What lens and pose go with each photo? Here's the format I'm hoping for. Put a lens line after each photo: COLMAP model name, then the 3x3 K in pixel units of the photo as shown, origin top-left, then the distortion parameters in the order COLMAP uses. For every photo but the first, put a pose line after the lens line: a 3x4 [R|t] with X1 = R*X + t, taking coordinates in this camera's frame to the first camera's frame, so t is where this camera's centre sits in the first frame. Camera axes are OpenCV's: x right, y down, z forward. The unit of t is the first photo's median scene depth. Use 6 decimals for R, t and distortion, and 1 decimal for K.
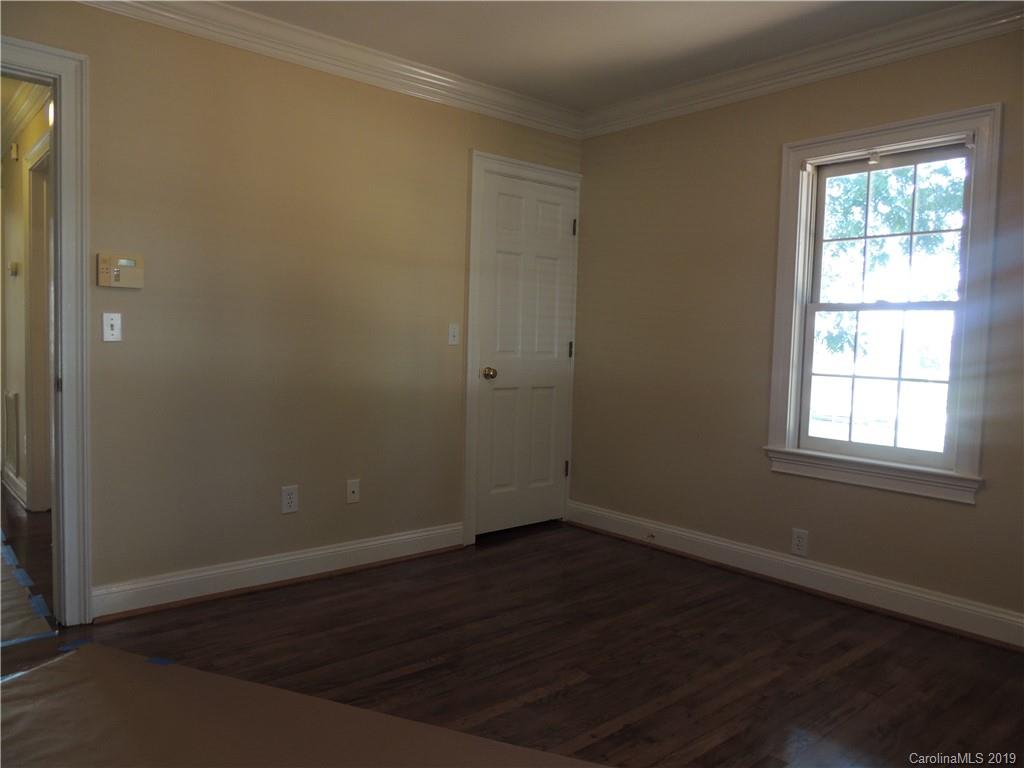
lens RADIAL K [[752.5, 0, 519.6], [0, 752.5, 386.7], [0, 0, 1]] dist [-0.008180, -0.005014]
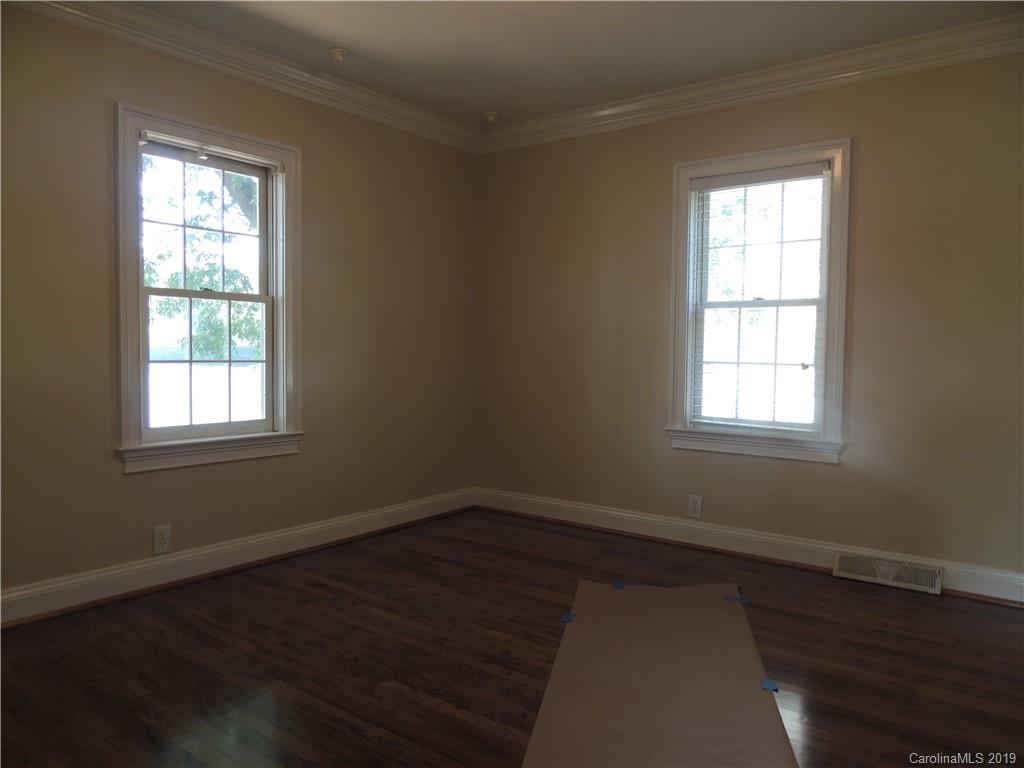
lens RADIAL K [[752.5, 0, 511.6], [0, 752.5, 379.8], [0, 0, 1]] dist [-0.008180, -0.005014]
pose [[-0.202337, -0.073863, 0.976527, -0.709935], [0.041076, 0.995634, 0.083820, -0.061690], [-0.978454, 0.057071, -0.198419, 0.846719]]
